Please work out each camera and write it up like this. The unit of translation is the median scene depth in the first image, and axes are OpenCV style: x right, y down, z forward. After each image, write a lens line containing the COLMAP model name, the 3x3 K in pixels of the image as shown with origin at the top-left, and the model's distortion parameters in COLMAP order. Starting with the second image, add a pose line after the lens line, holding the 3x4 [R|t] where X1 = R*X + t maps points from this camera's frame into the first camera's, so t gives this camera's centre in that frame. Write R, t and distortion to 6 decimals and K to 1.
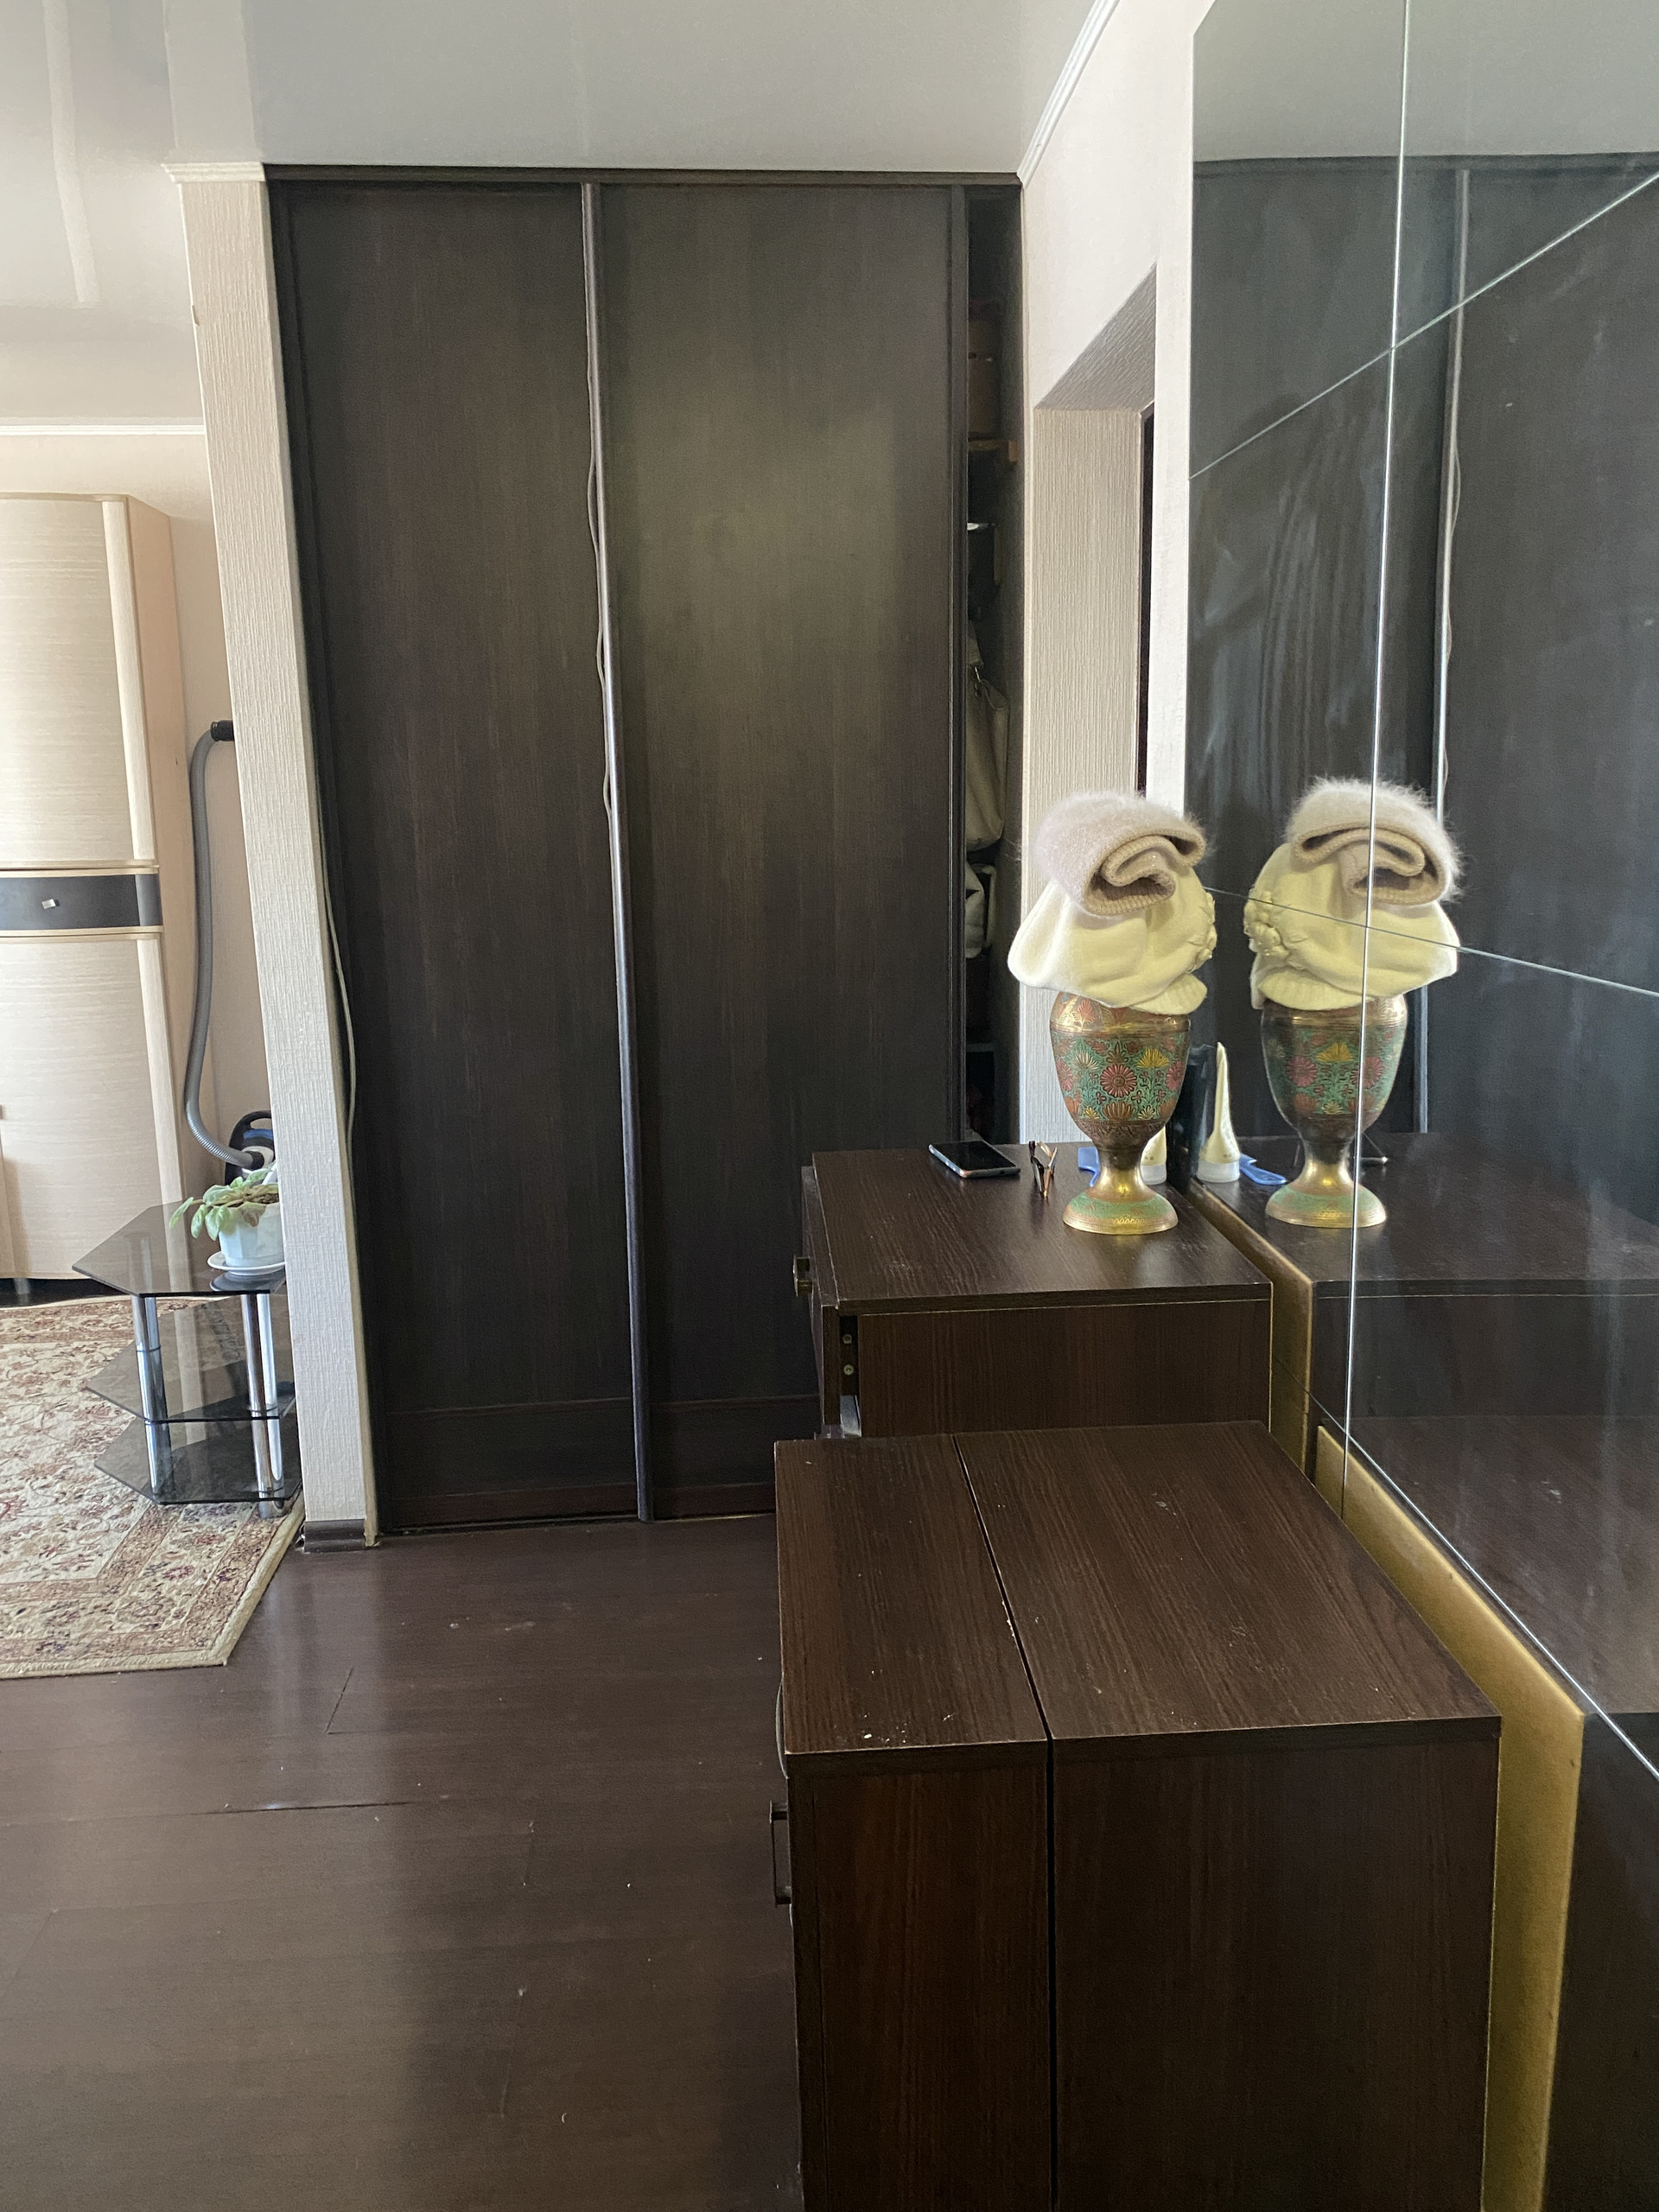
lens RADIAL K [[1710.4, 0, 829.5], [0, 1710.4, 1106.0], [0, 0, 1]] dist [0.022247, -0.005571]
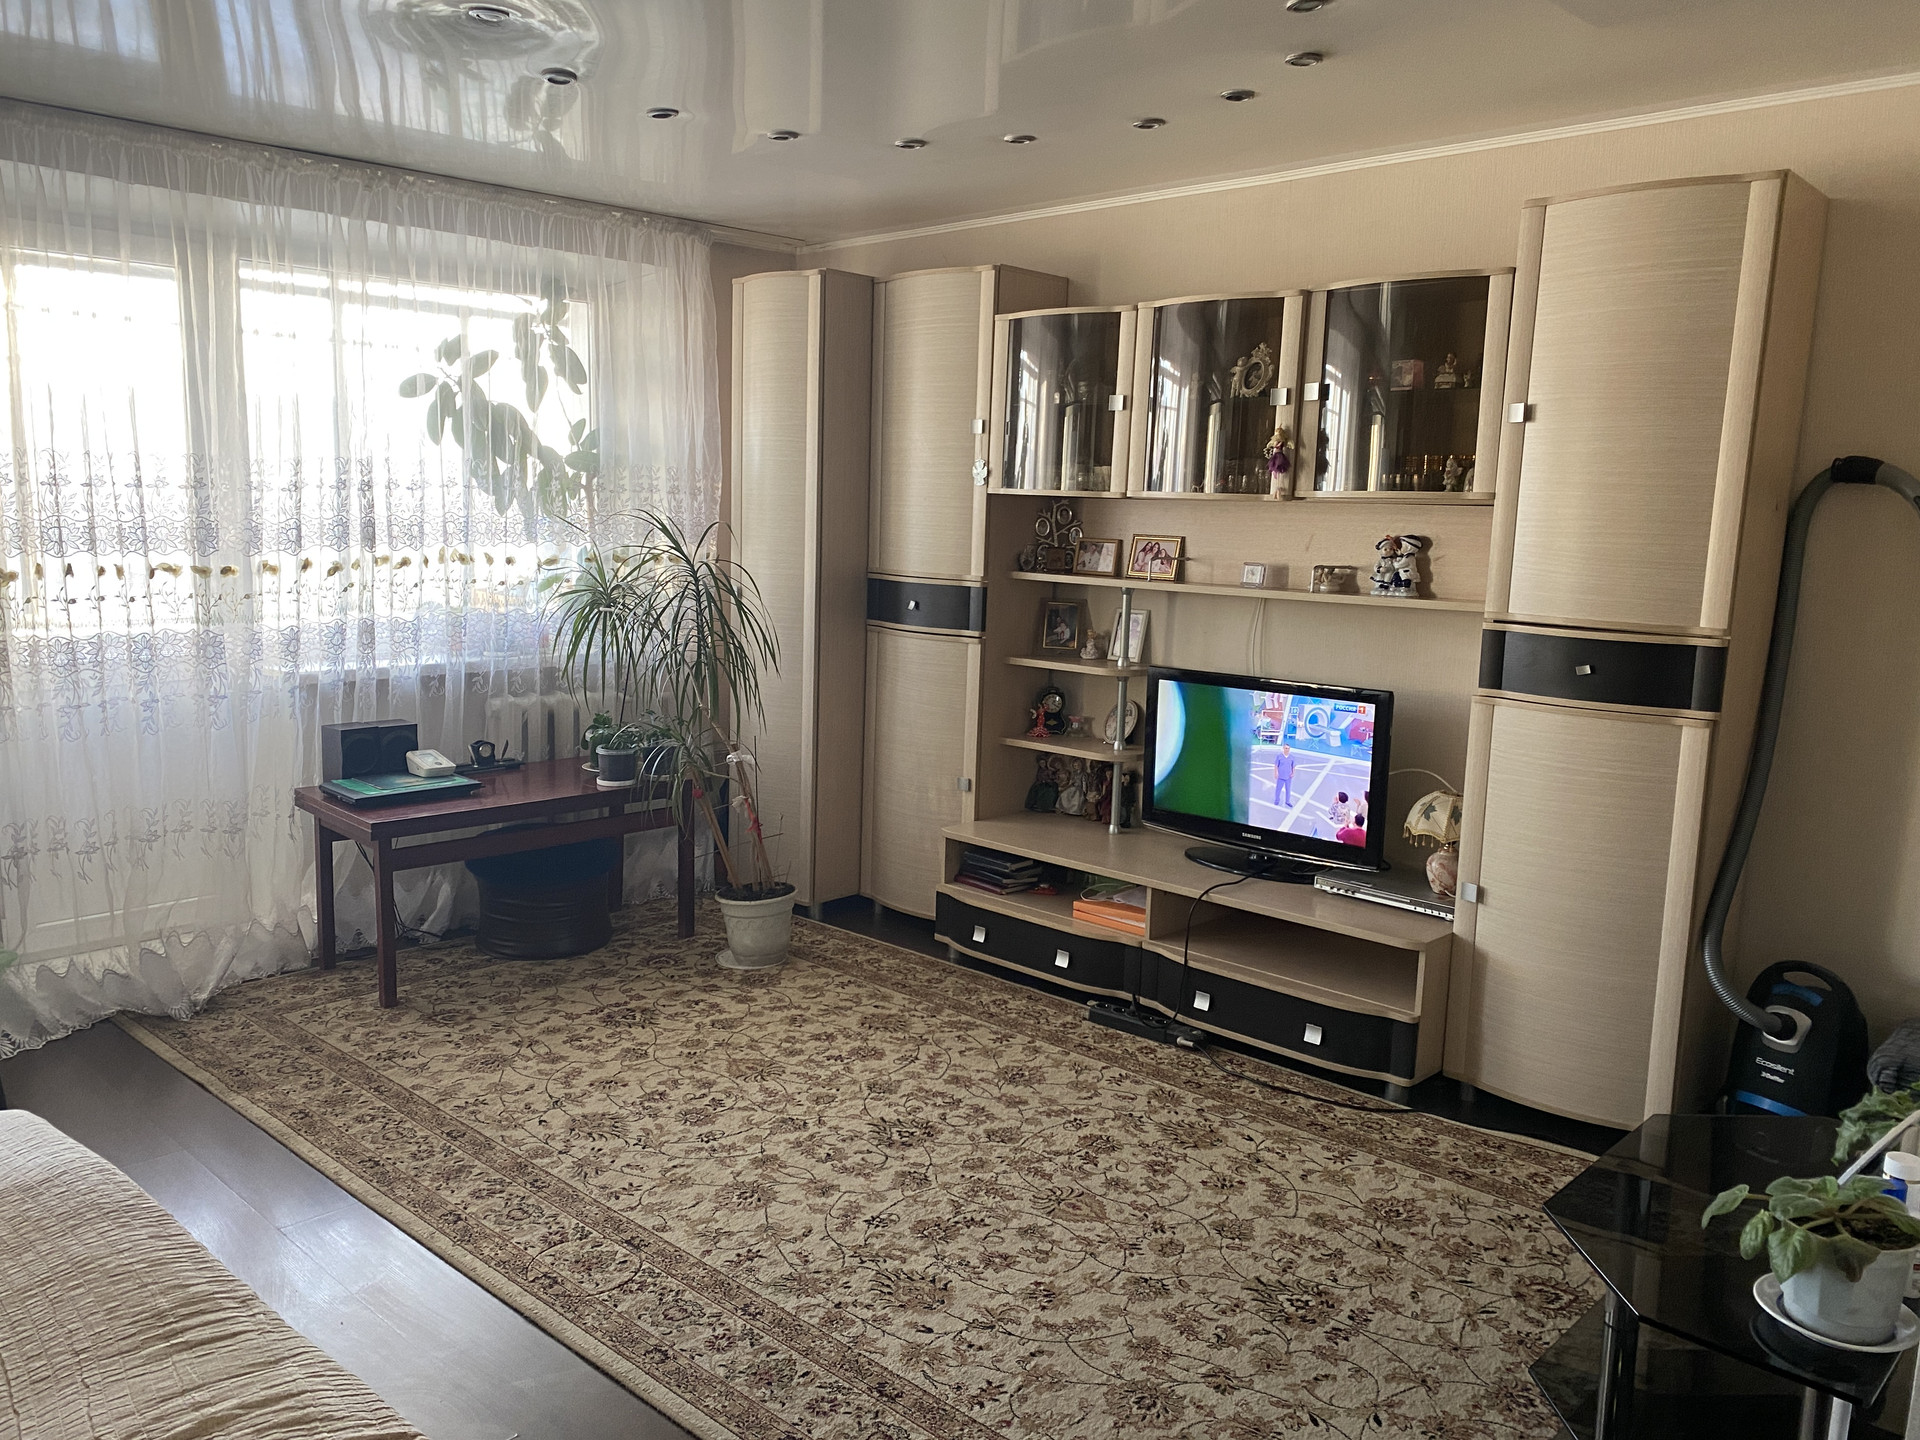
lens RADIAL K [[1484.6, 0, 960.0], [0, 1484.6, 720.0], [0, 0, 1]] dist [0.022247, -0.005571]
pose [[0.694152, 0.143690, -0.705342, -0.154978], [-0.180357, 0.983336, 0.022825, -0.057398], [0.696868, 0.111369, 0.708500, 0.286559]]
